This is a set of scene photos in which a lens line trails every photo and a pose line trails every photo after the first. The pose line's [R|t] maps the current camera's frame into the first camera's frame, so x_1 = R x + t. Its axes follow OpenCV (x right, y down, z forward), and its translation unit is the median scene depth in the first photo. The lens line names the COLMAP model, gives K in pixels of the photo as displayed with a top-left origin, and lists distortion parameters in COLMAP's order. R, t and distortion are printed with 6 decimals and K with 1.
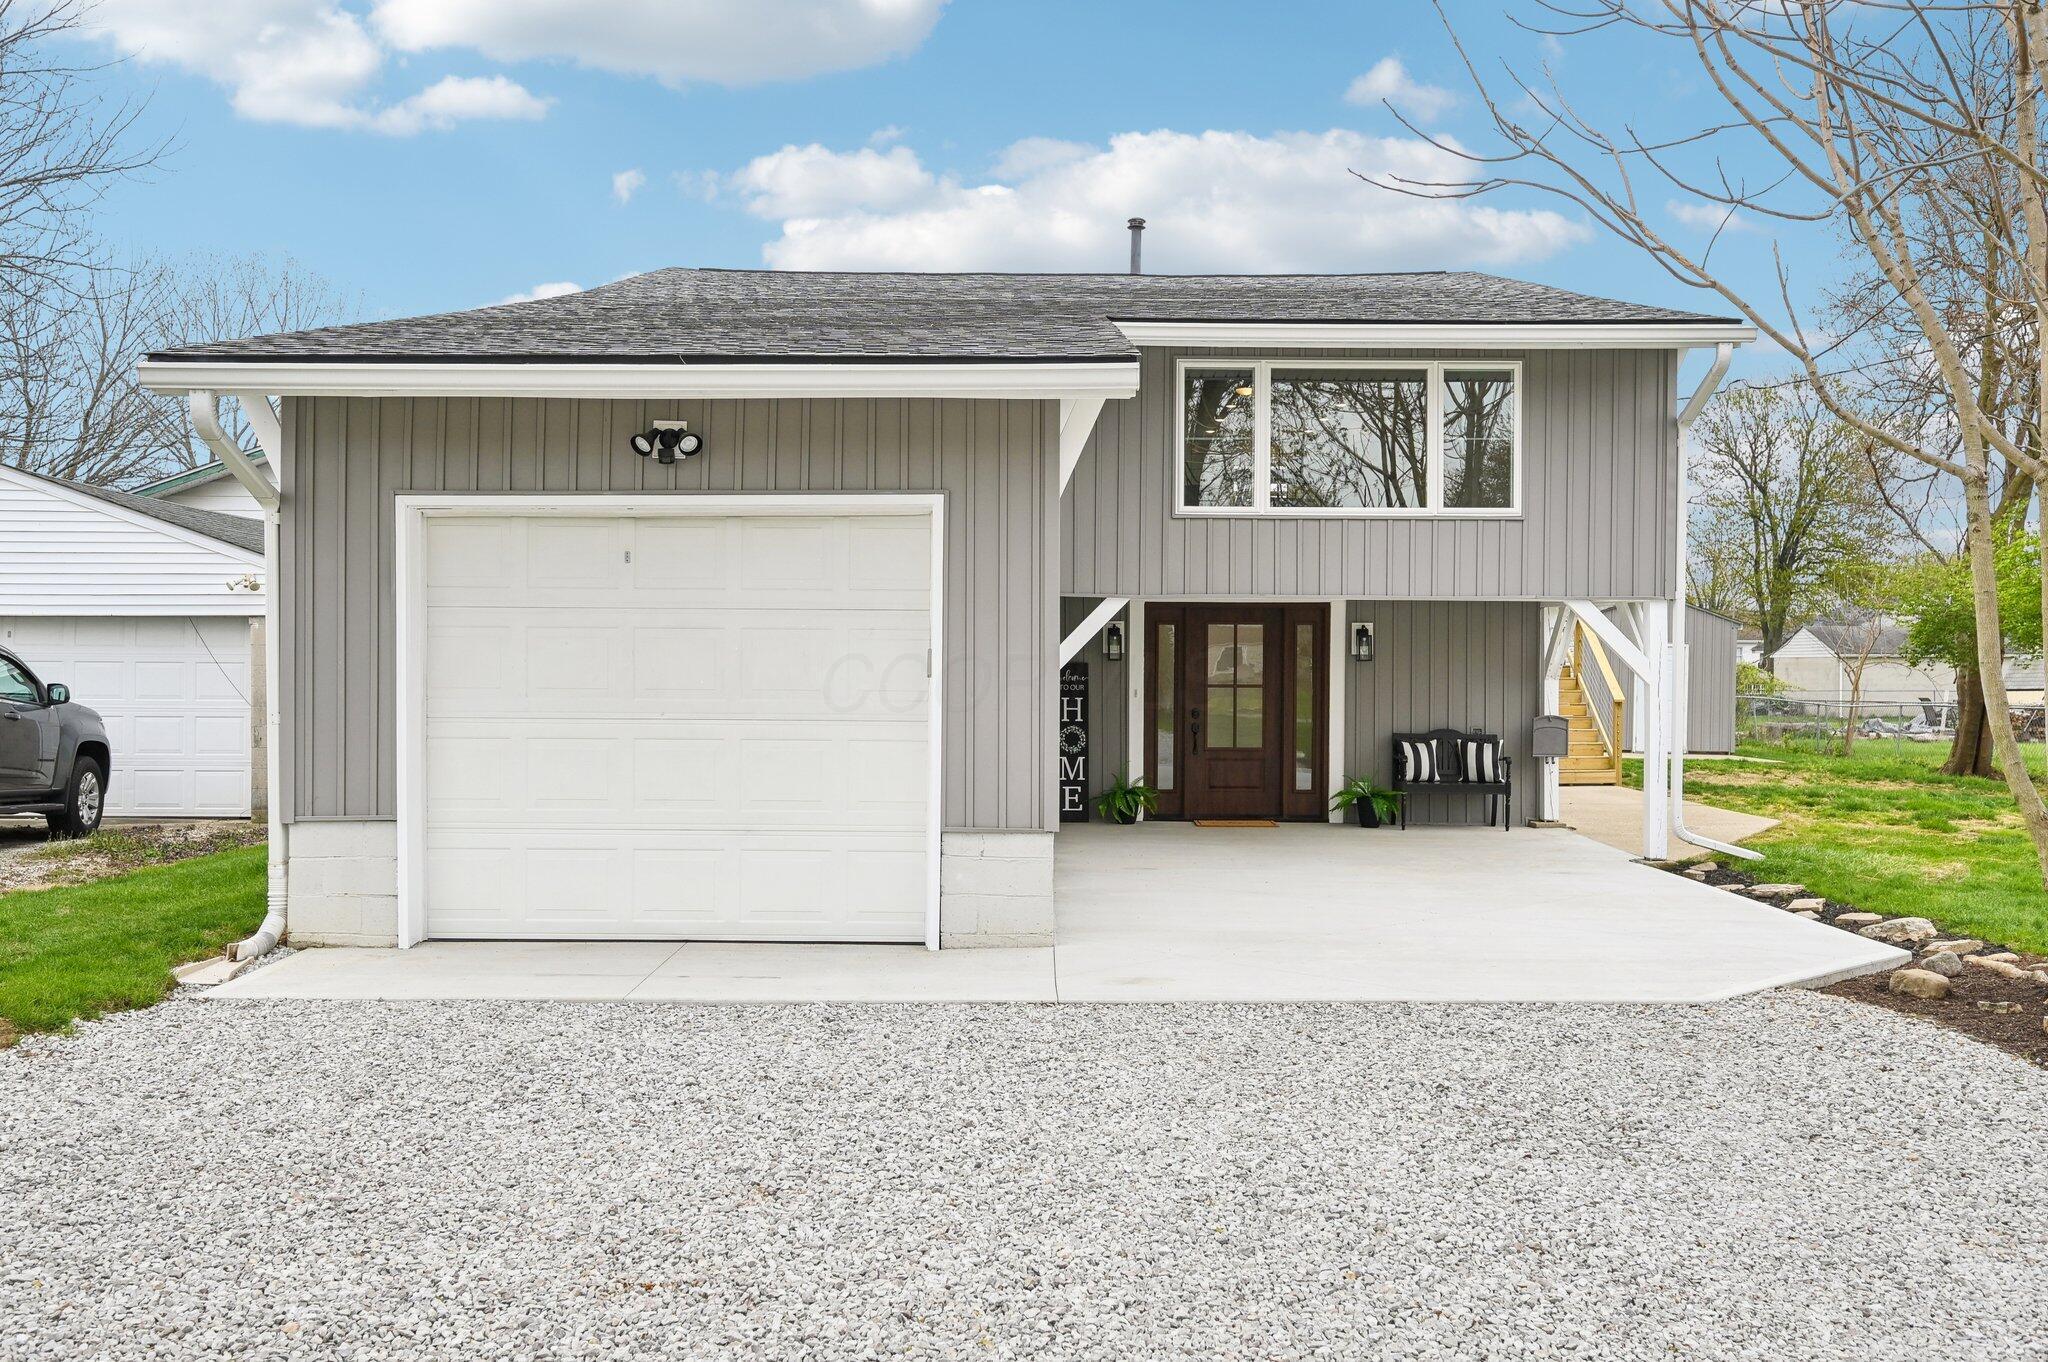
lens RADIAL K [[1820.0, 0, 1025.8], [0, 1820.0, 682.1], [0, 0, 1]] dist [0.005363, -0.000497]
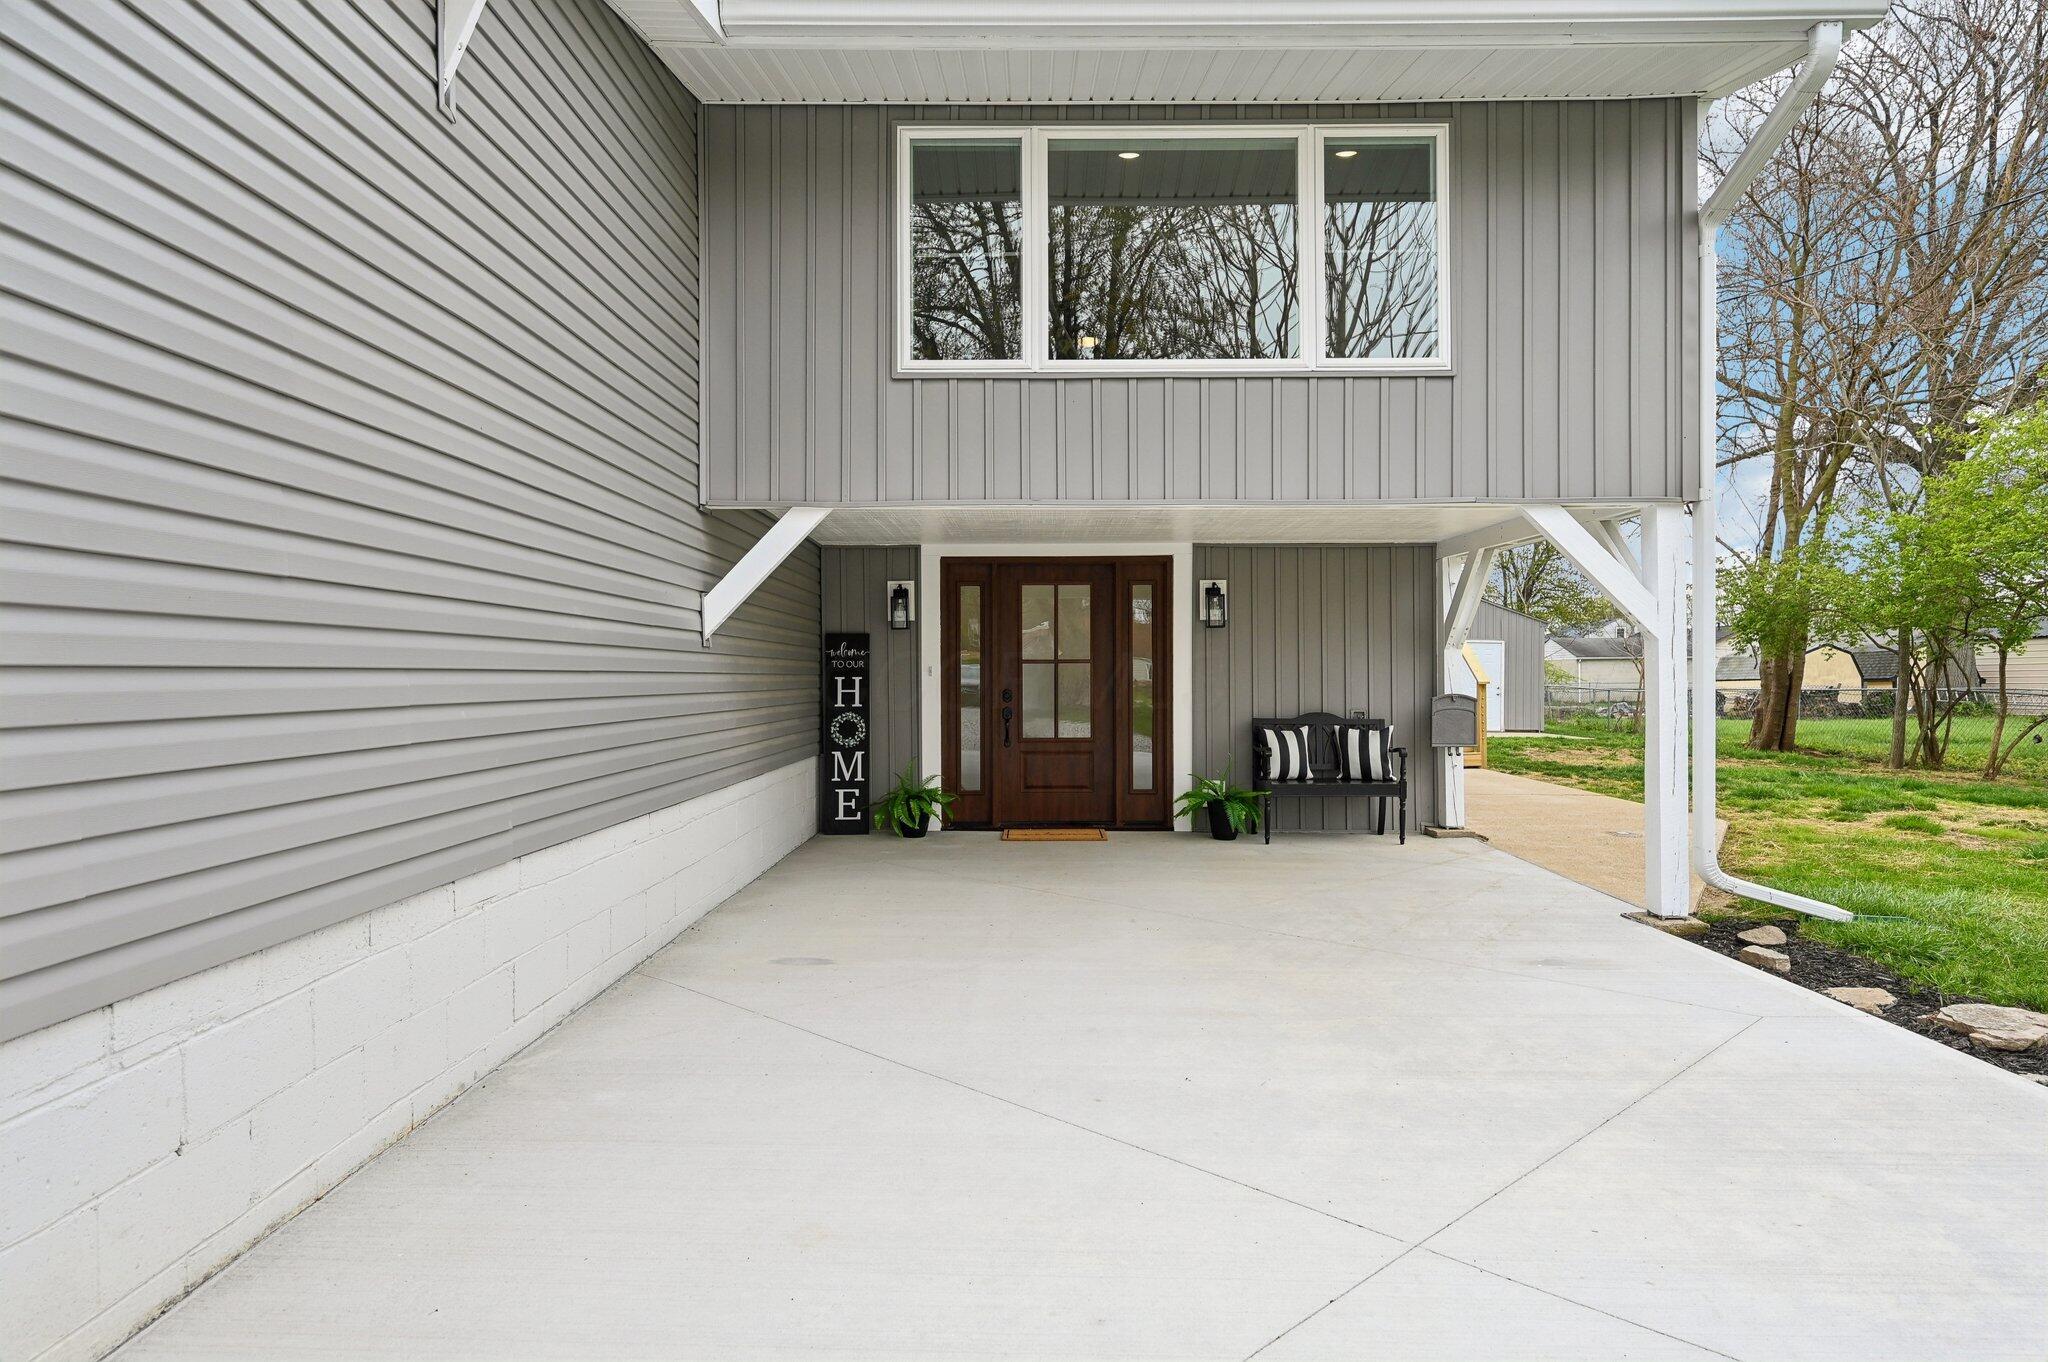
lens RADIAL K [[1119.8, 0, 1028.5], [0, 1119.8, 674.1], [0, 0, 1]] dist [-0.001727, -0.000751]
pose [[0.999951, -0.008179, -0.005664, 0.108372], [0.008119, 0.999912, -0.010476, 0.013255], [0.005749, 0.010430, 0.999929, 0.518853]]
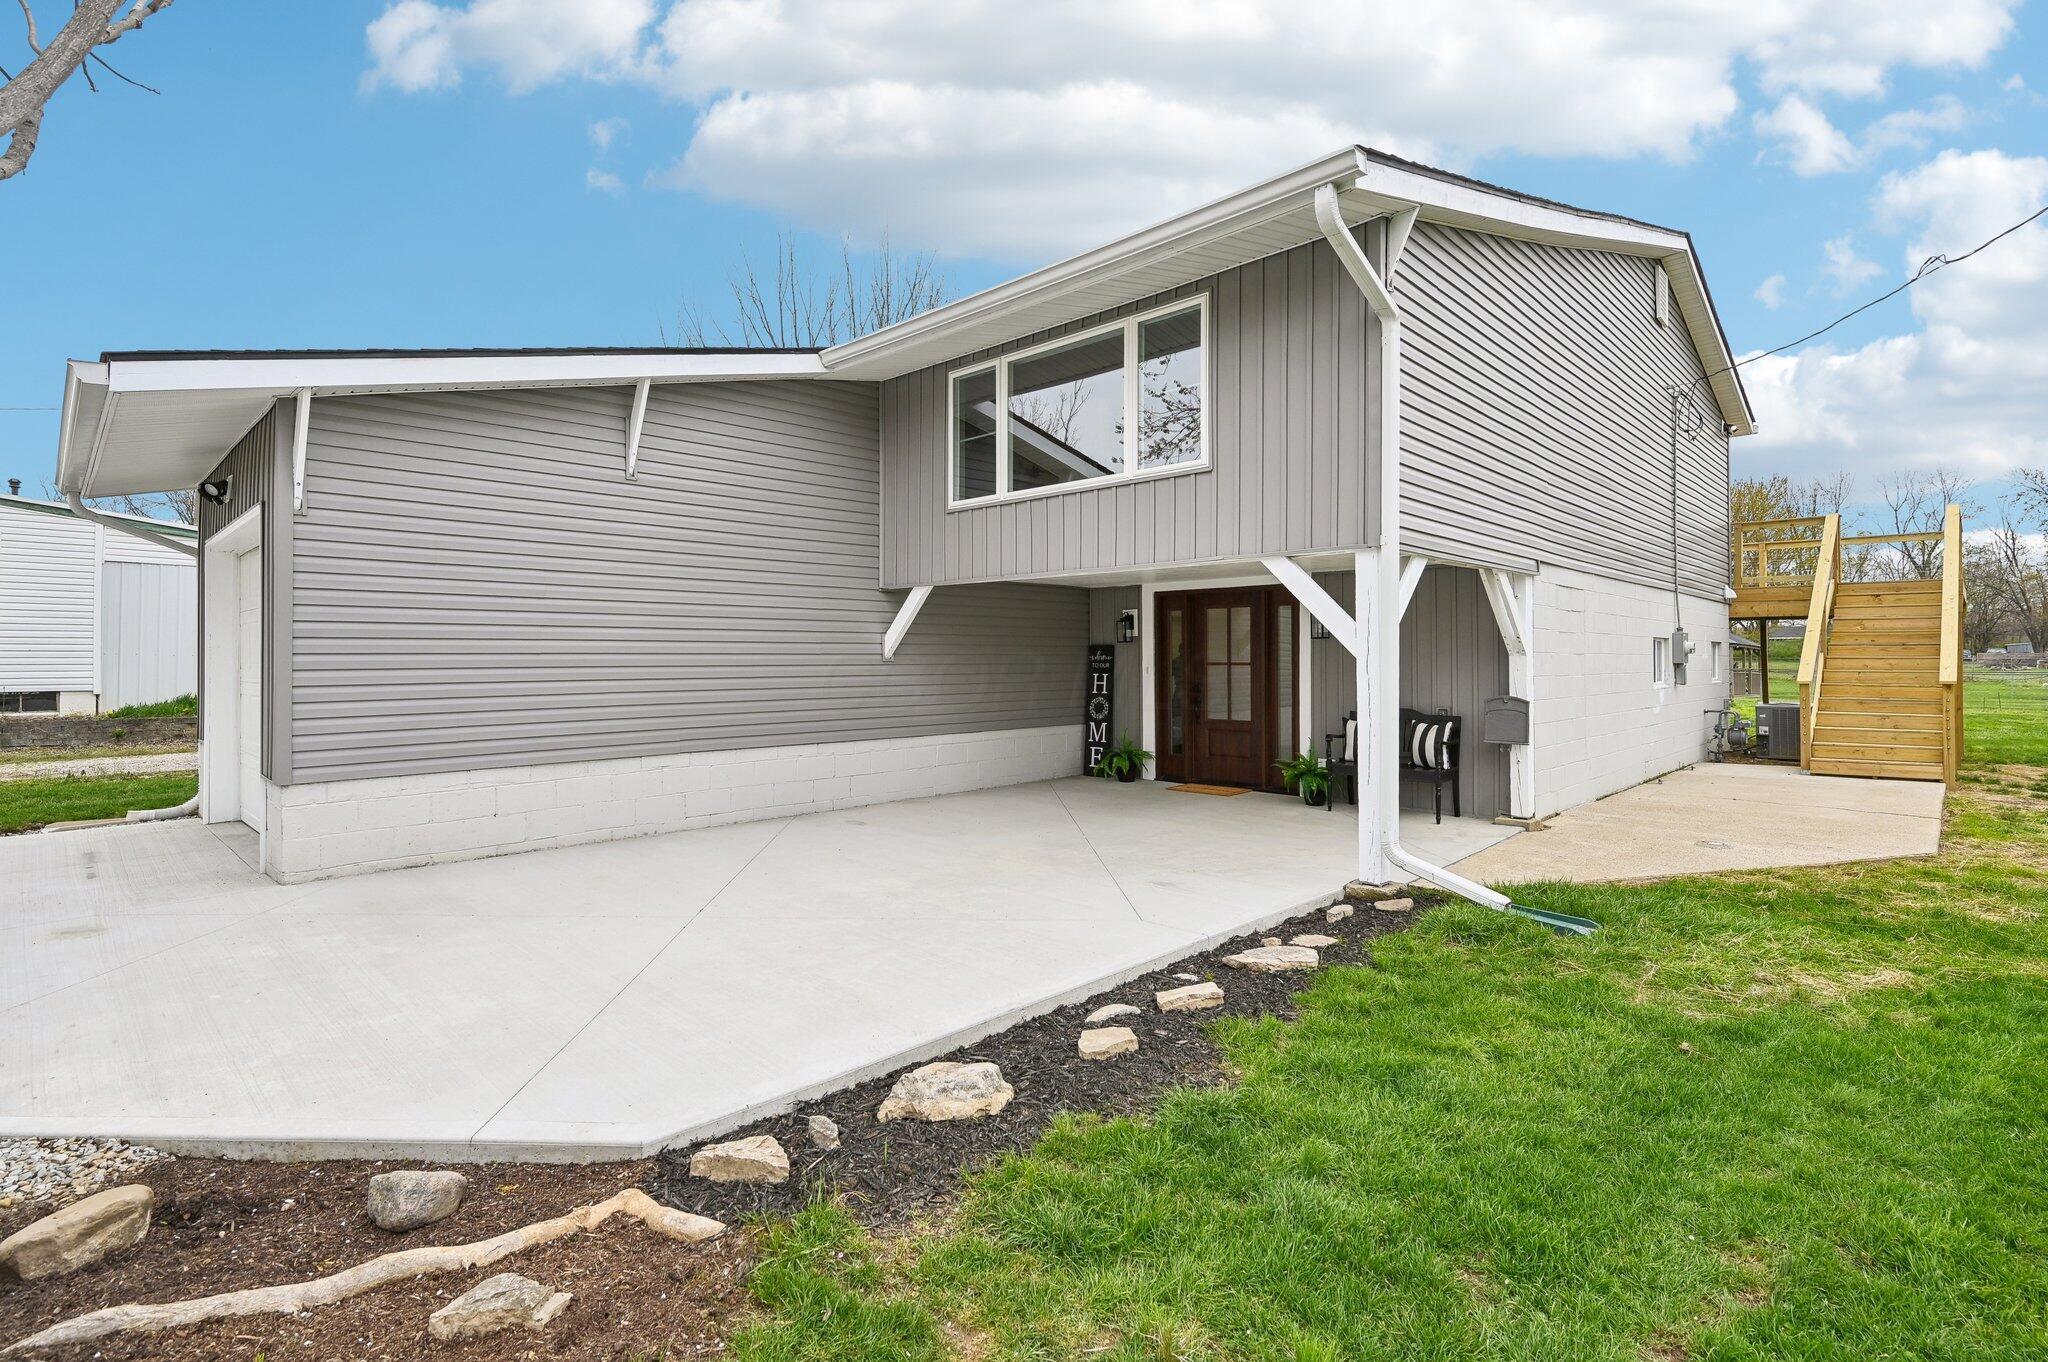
lens RADIAL K [[962.8, 0, 1039.3], [0, 962.8, 652.3], [0, 0, 1]] dist [0.003516, 0.000498]
pose [[0.724791, -0.012128, -0.688863, 0.445034], [0.000646, 0.999857, -0.016923, 0.005083], [0.688969, 0.011821, 0.724694, 0.512643]]
